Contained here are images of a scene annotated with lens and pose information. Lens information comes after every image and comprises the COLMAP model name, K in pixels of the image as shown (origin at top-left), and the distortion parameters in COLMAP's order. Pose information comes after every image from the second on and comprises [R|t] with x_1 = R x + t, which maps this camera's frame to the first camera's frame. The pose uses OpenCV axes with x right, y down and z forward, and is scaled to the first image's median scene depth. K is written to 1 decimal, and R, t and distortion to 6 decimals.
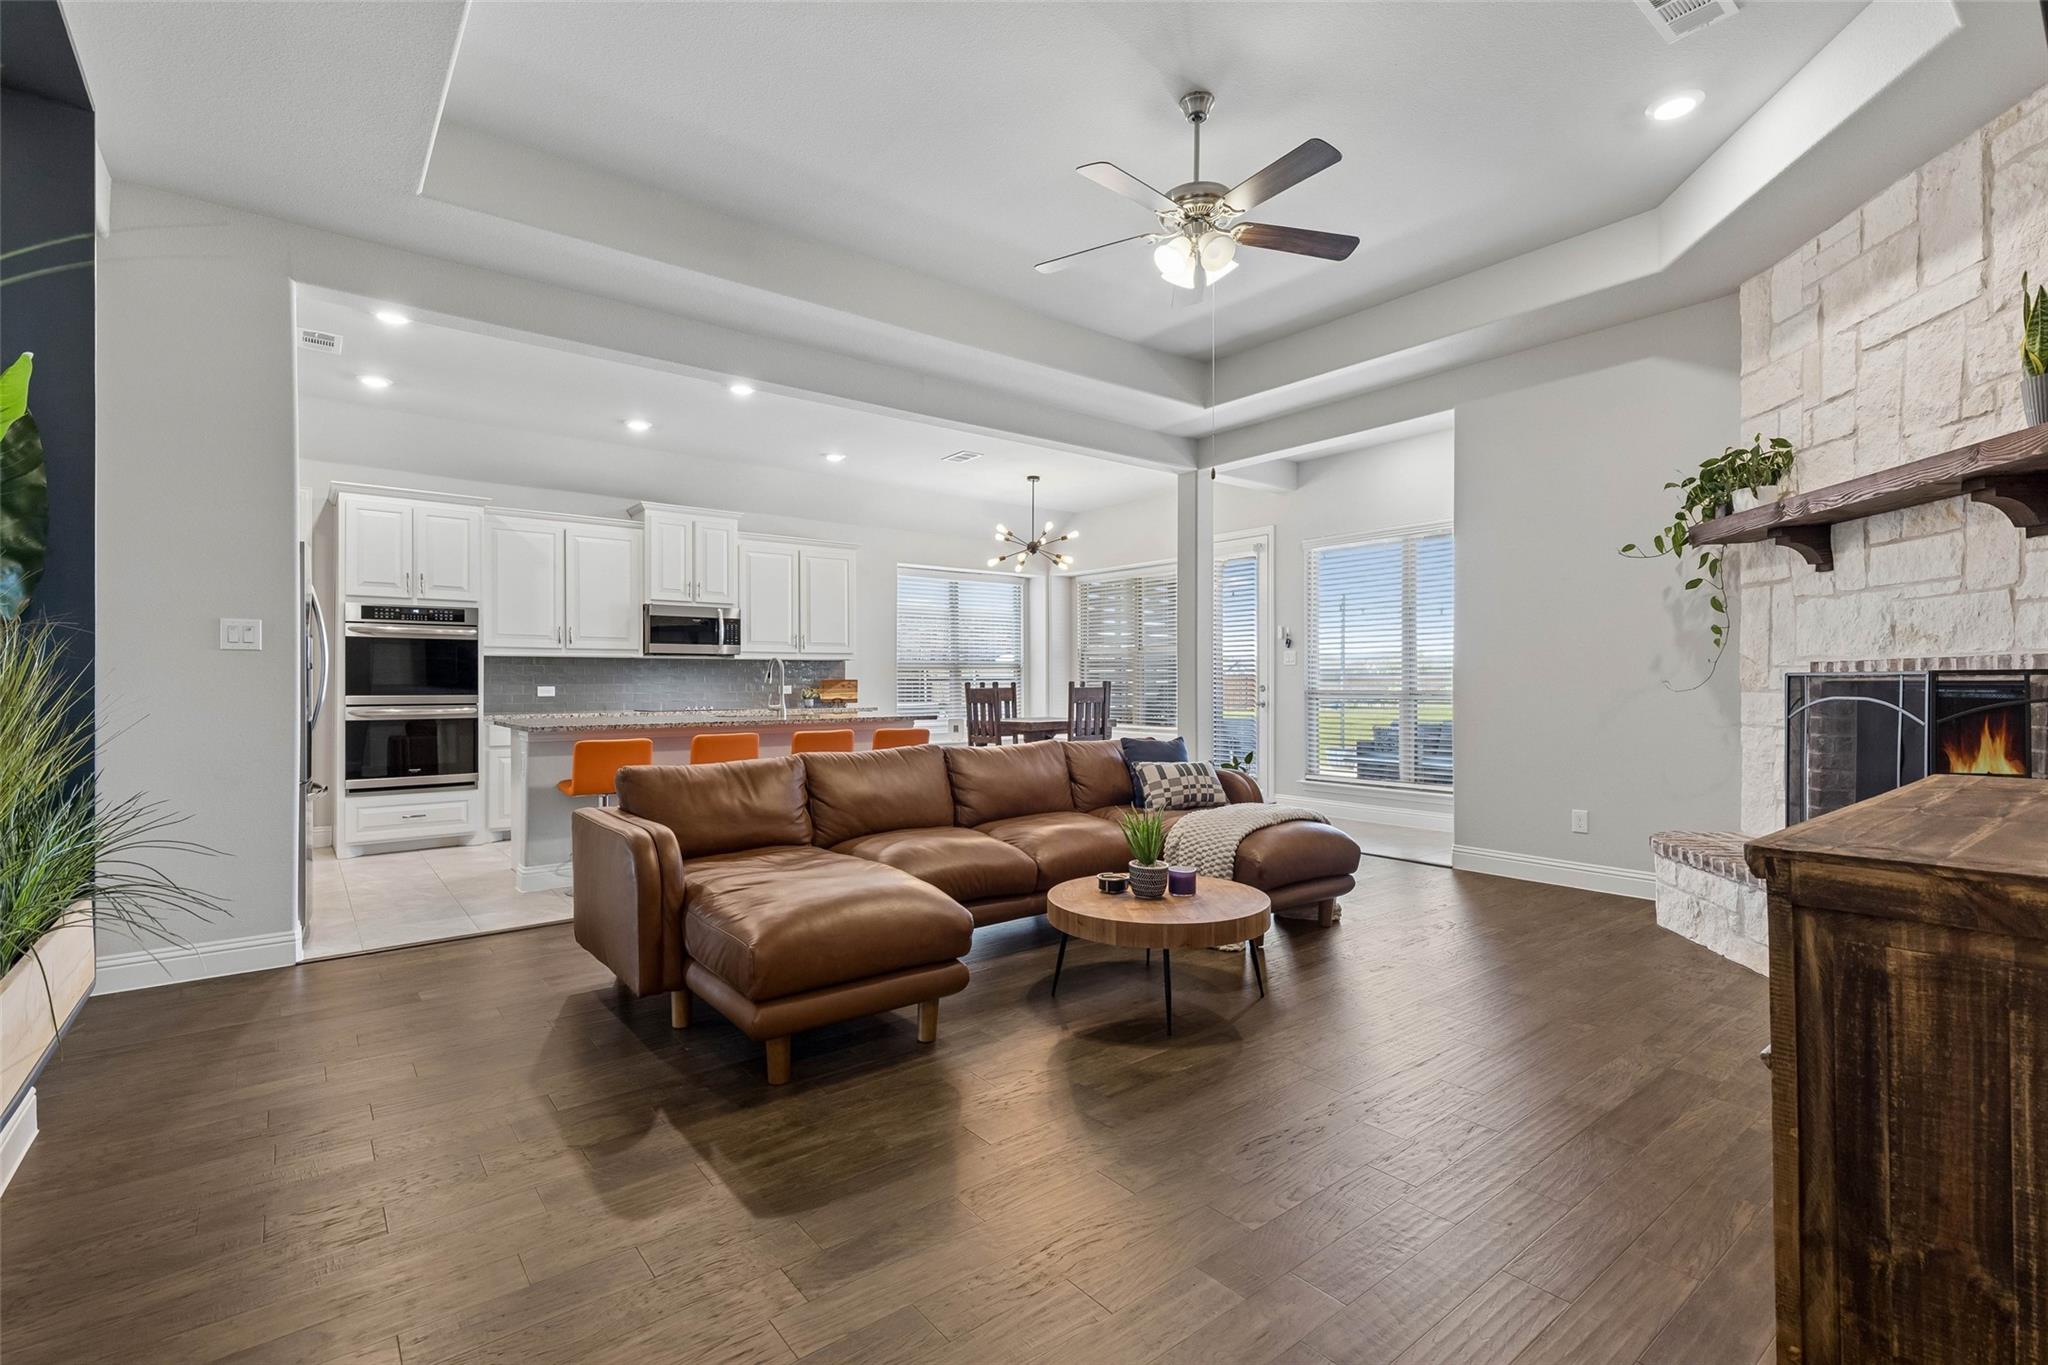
lens RADIAL K [[938.2, 0, 1024.0], [0, 938.2, 682.5], [0, 0, 1]] dist [0.002231, 0.000060]
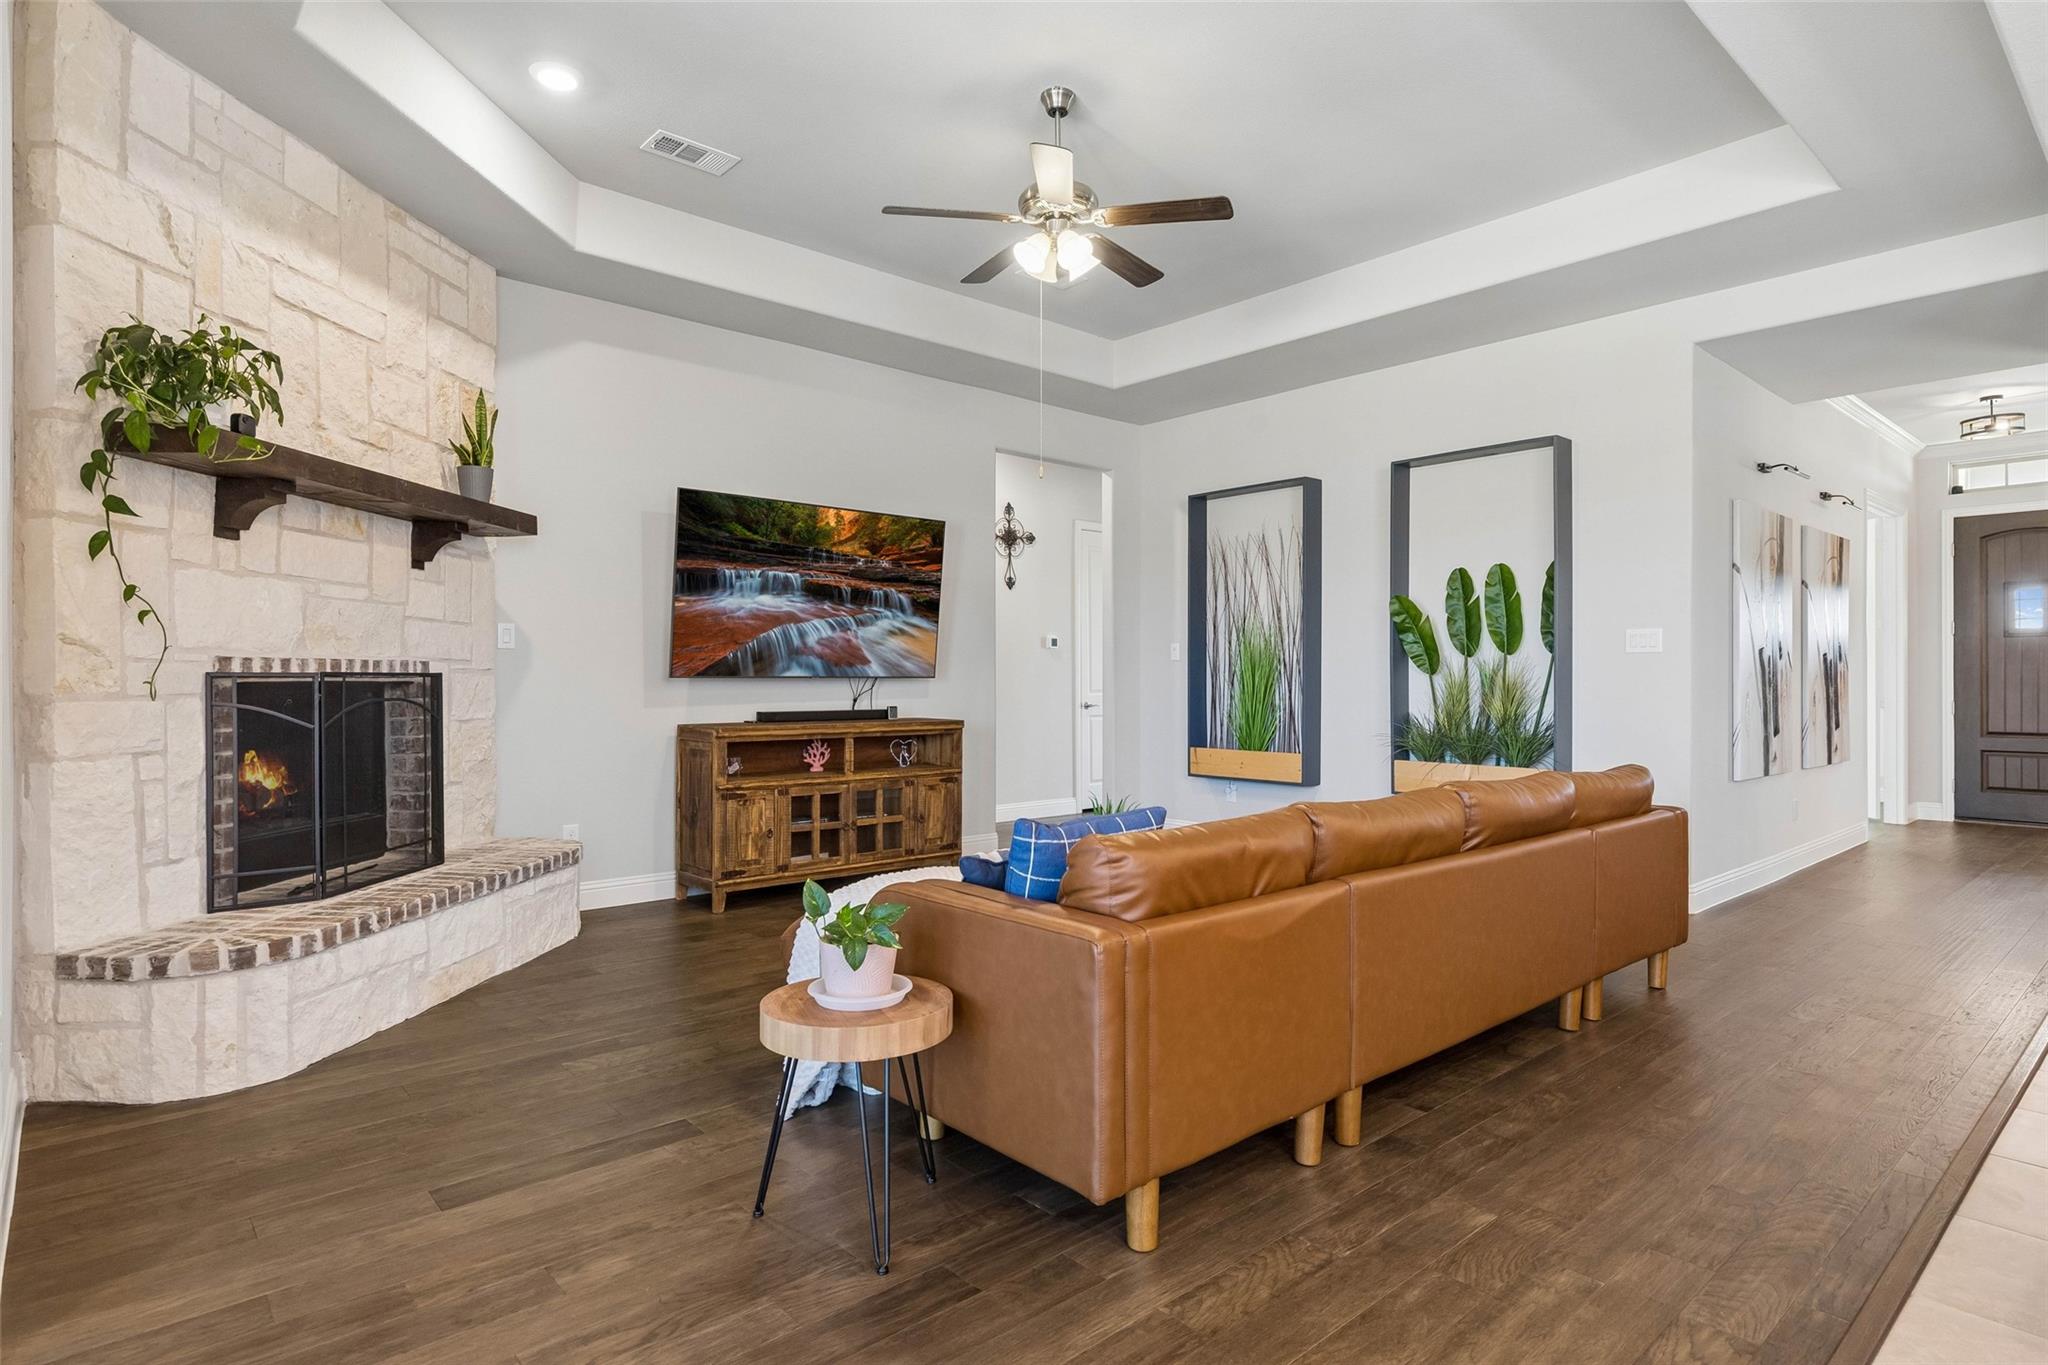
lens RADIAL K [[1090.1, 0, 1024.0], [0, 1090.1, 682.5], [0, 0, 1]] dist [-0.001420, -0.000401]
pose [[-0.998881, 0.002118, -0.047239, 0.273456], [0.002159, 0.999997, -0.000819, 0.001827], [0.047237, -0.000920, -0.998883, 2.130887]]
